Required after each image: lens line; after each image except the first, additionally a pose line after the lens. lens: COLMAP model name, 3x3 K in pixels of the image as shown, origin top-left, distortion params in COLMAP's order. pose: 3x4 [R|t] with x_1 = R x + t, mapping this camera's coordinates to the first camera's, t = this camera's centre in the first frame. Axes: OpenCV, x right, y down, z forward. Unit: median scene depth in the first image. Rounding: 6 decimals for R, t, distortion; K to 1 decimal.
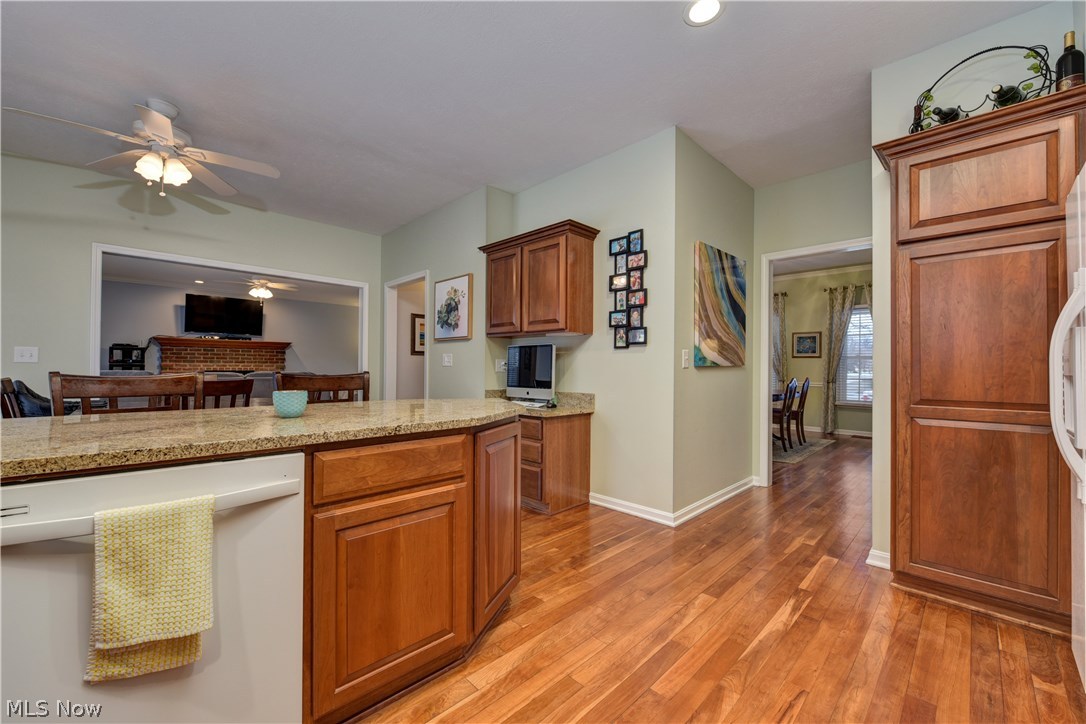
lens RADIAL K [[431.1, 0, 540.5], [0, 431.1, 366.2], [0, 0, 1]] dist [-0.007648, 0.000230]
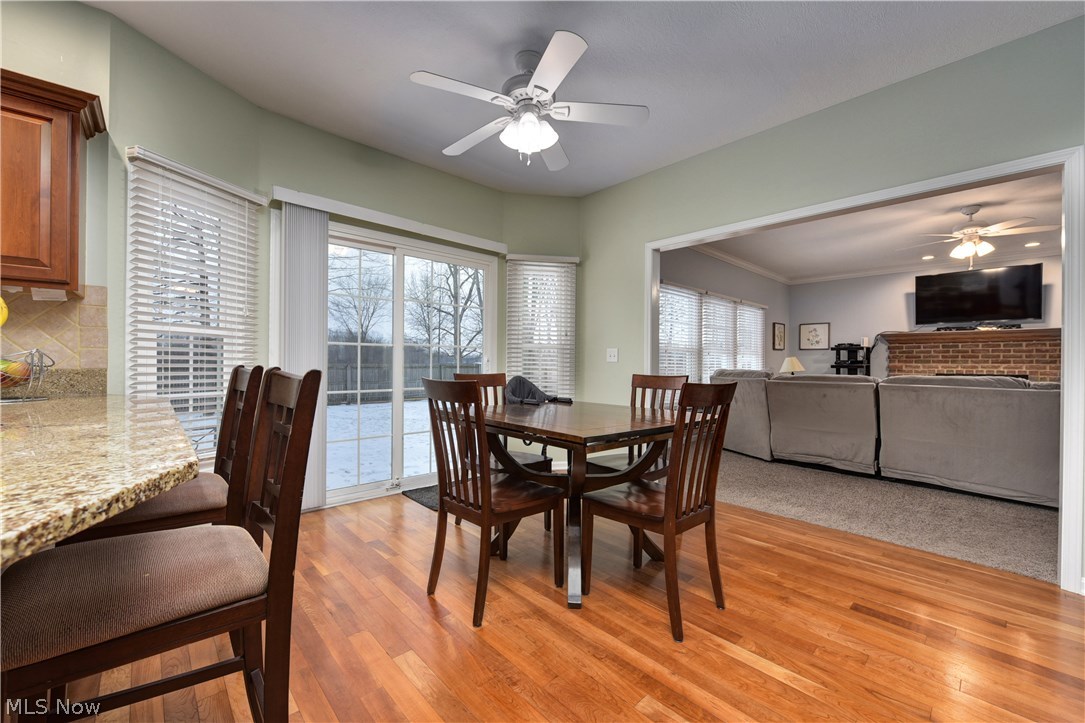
lens RADIAL K [[430.7, 0, 535.8], [0, 430.7, 362.8], [0, 0, 1]] dist [-0.007648, 0.000230]
pose [[-0.041789, -0.010651, -0.999070, -0.006953], [-0.004941, 0.999933, -0.010454, 0.002936], [0.999114, 0.004500, -0.041838, 0.393547]]
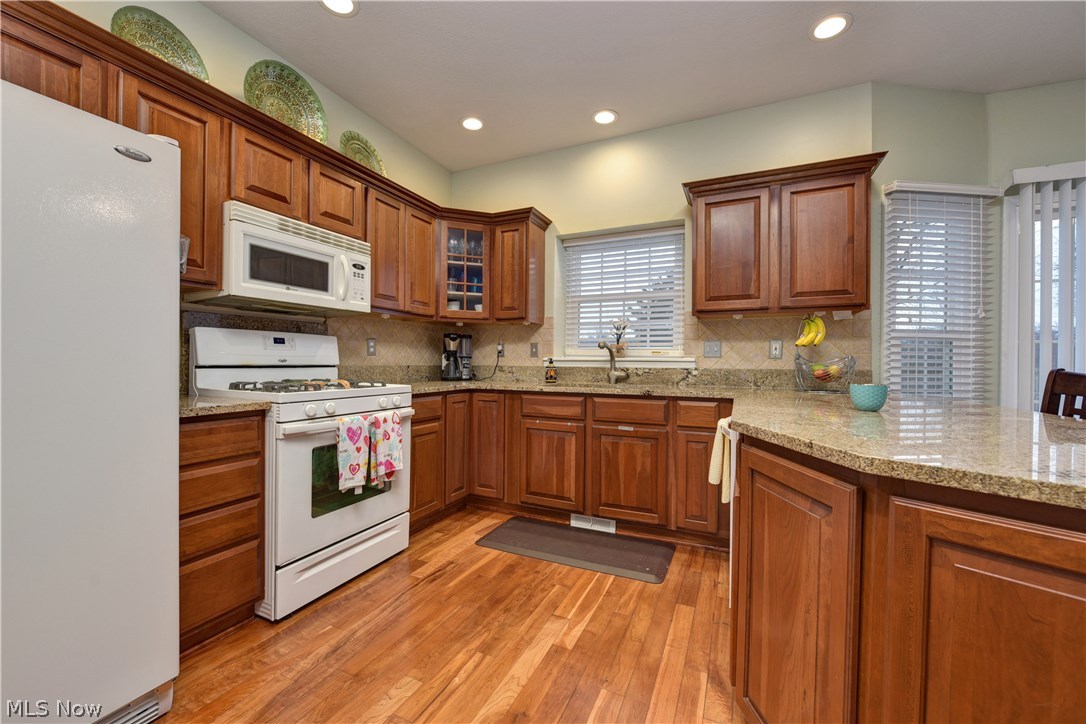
lens RADIAL K [[431.1, 0, 541.9], [0, 431.1, 362.3], [0, 0, 1]] dist [-0.007648, 0.000230]
pose [[-0.933716, -0.014494, -0.357722, 0.098416], [-0.013477, 0.999895, -0.005337, 0.004315], [0.357761, -0.000162, -0.933813, 0.329839]]
